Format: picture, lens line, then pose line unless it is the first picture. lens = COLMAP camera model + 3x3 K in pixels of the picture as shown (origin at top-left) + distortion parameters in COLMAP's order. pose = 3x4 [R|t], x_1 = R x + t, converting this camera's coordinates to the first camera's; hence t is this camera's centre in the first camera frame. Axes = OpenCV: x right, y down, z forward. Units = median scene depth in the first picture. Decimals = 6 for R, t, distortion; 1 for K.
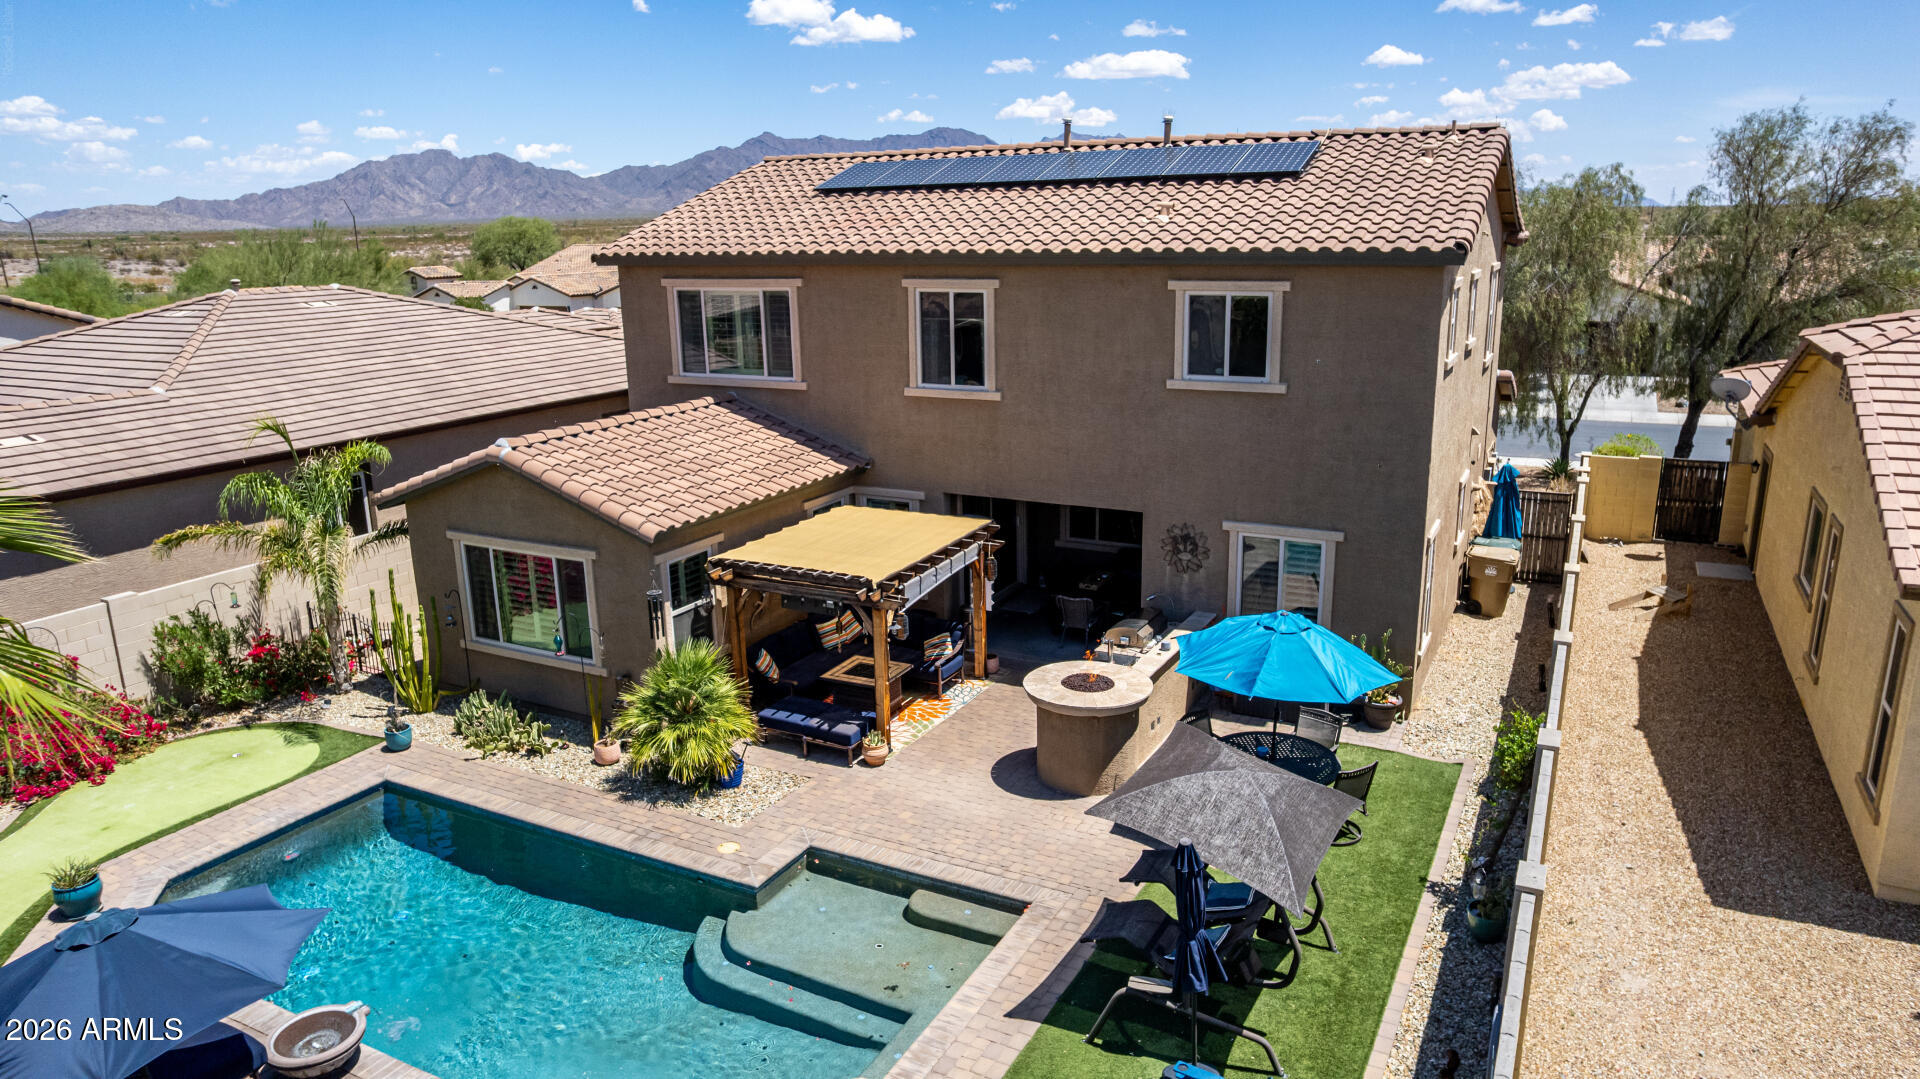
lens RADIAL K [[1225.2, 0, 967.9], [0, 1225.2, 539.5], [0, 0, 1]] dist [-0.080330, 0.066435]
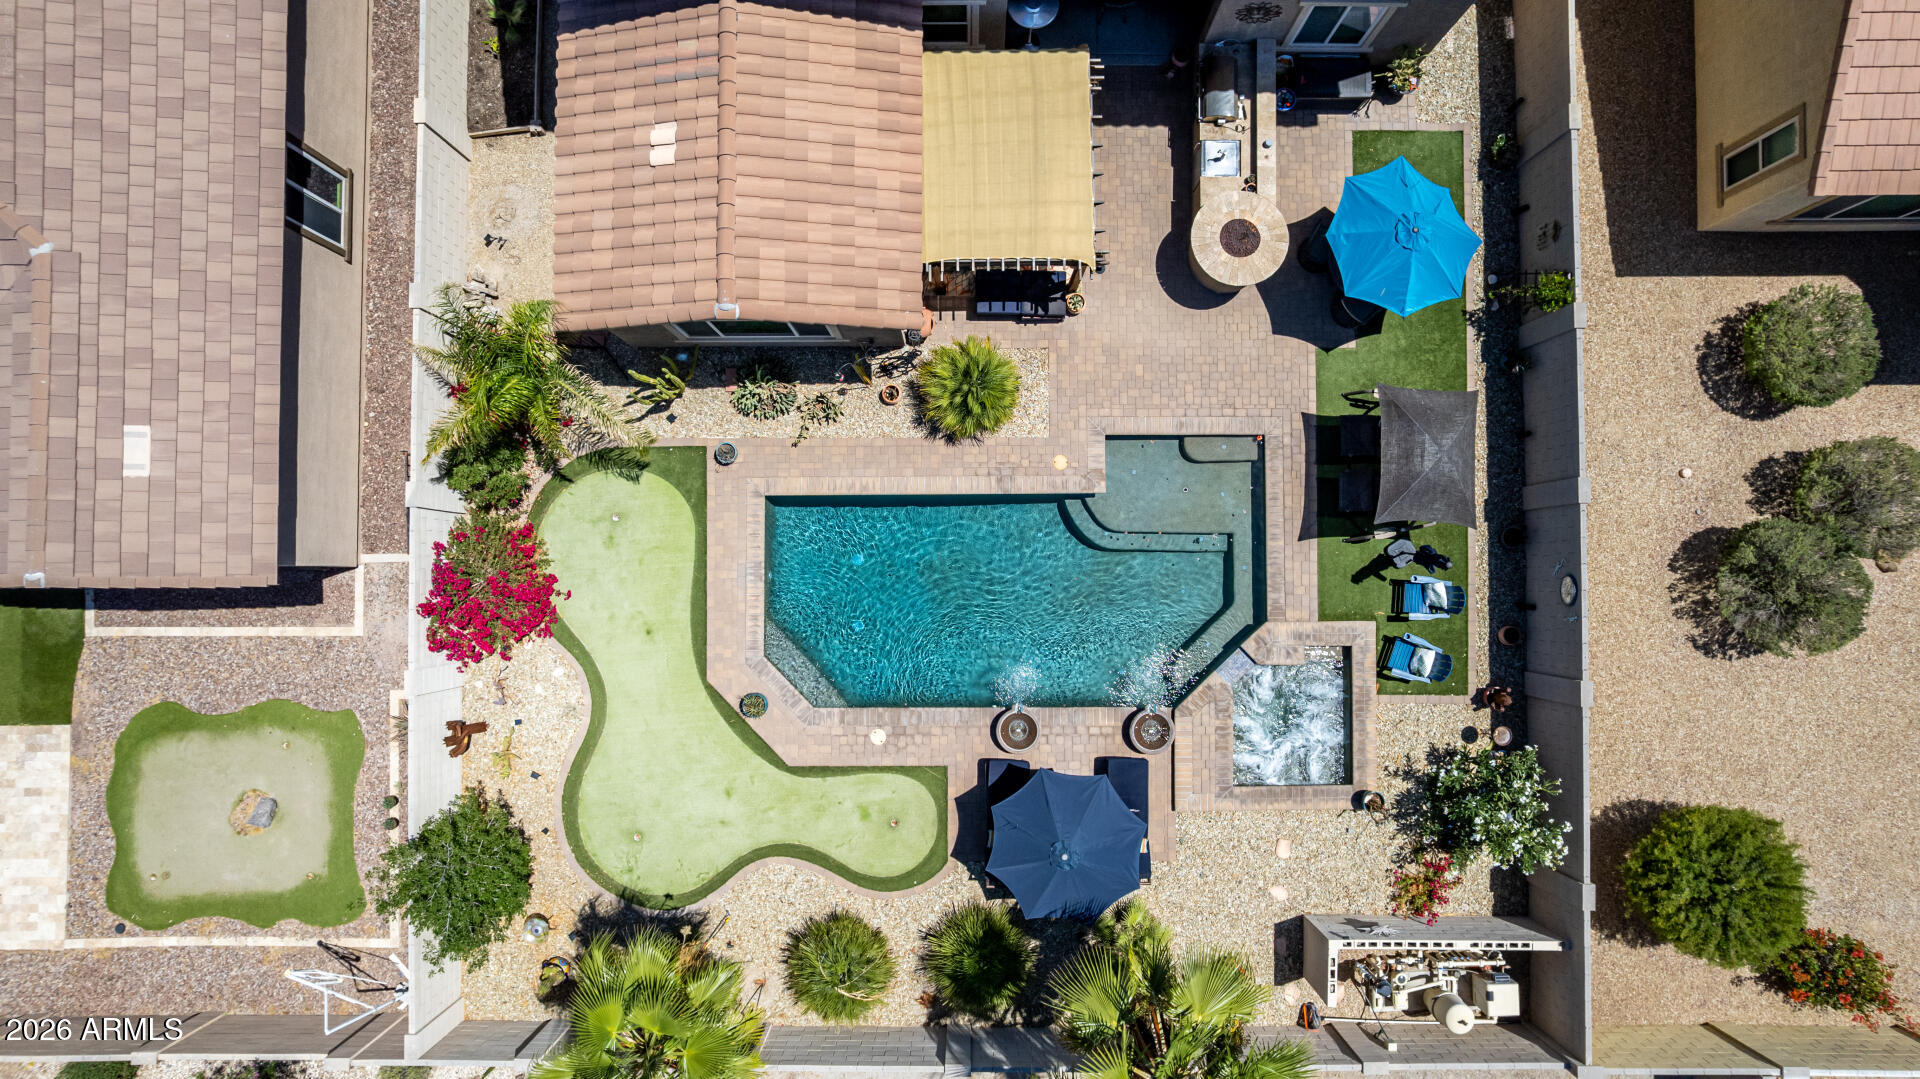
lens RADIAL K [[1225.2, 0, 967.9], [0, 1225.2, 539.5], [0, 0, 1]] dist [-0.080330, 0.066435]
pose [[0.885662, -0.463529, 0.027285, -0.300531], [0.106492, 0.259966, 0.959728, -0.939170], [-0.451955, -0.847088, 0.279604, 0.418089]]
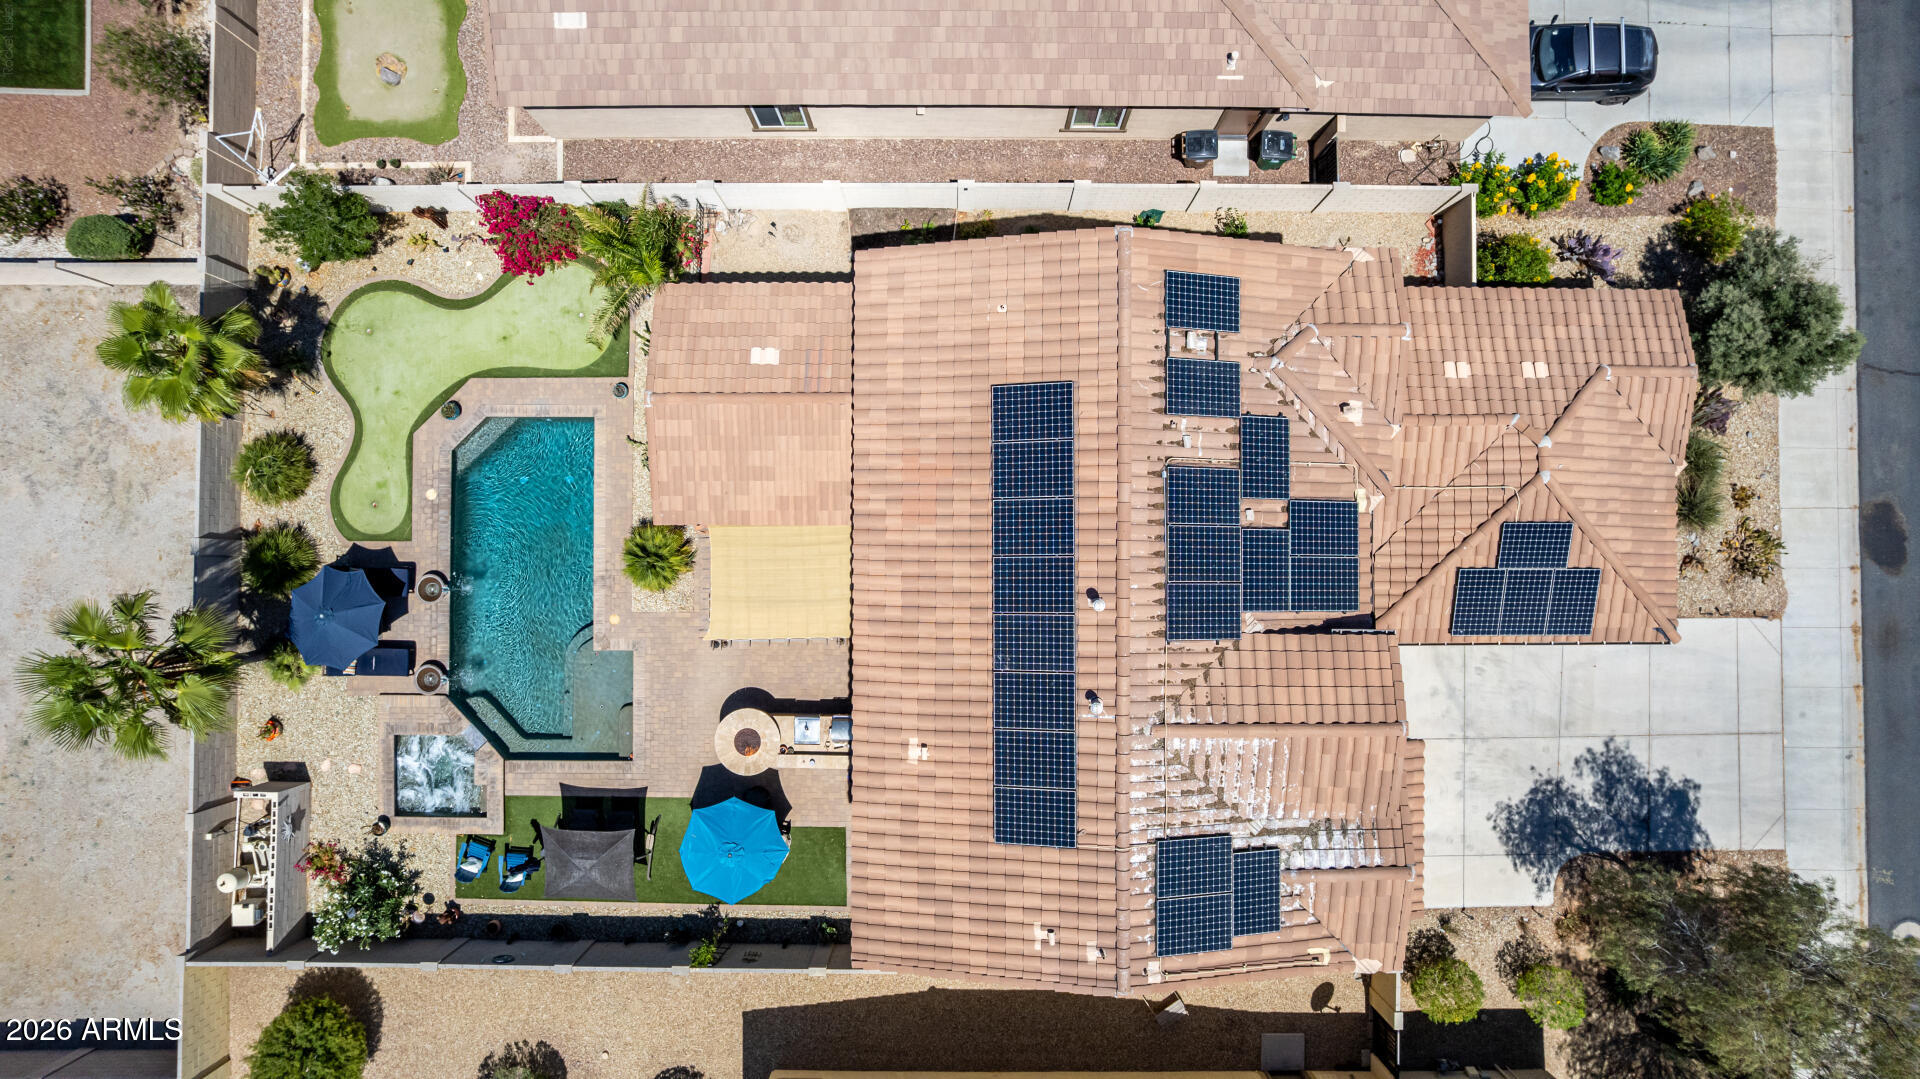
lens RADIAL K [[1225.2, 0, 967.9], [0, 1225.2, 539.5], [0, 0, 1]] dist [-0.080330, 0.066435]
pose [[0.459785, 0.888013, -0.005435, -0.013690], [-0.230516, 0.125259, 0.964973, -1.604072], [0.857590, -0.442428, 0.262294, 0.802397]]
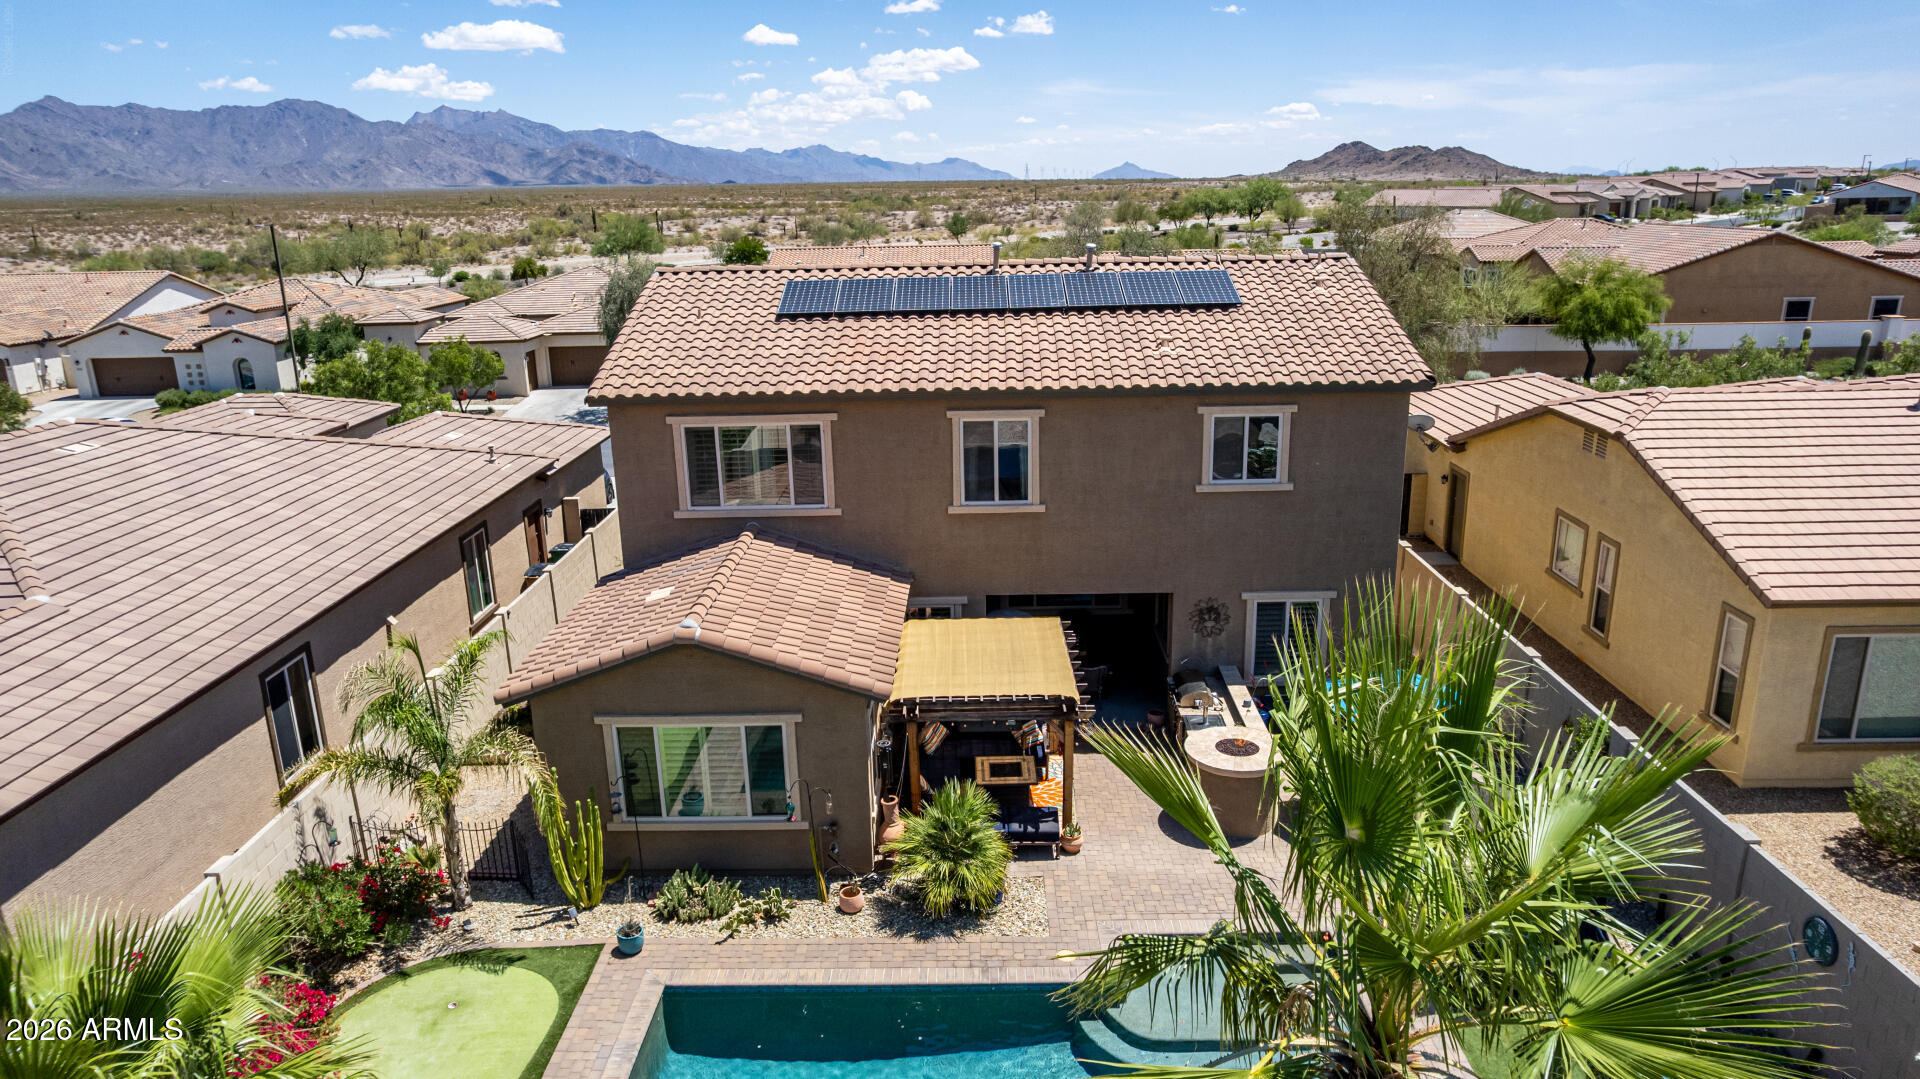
lens RADIAL K [[1225.2, 0, 967.9], [0, 1225.2, 539.5], [0, 0, 1]] dist [-0.080330, 0.066435]
pose [[0.889953, -0.125672, 0.438395, -0.570353], [0.117563, 0.992013, 0.045718, -0.156027], [-0.440639, 0.010853, 0.897619, 0.001563]]
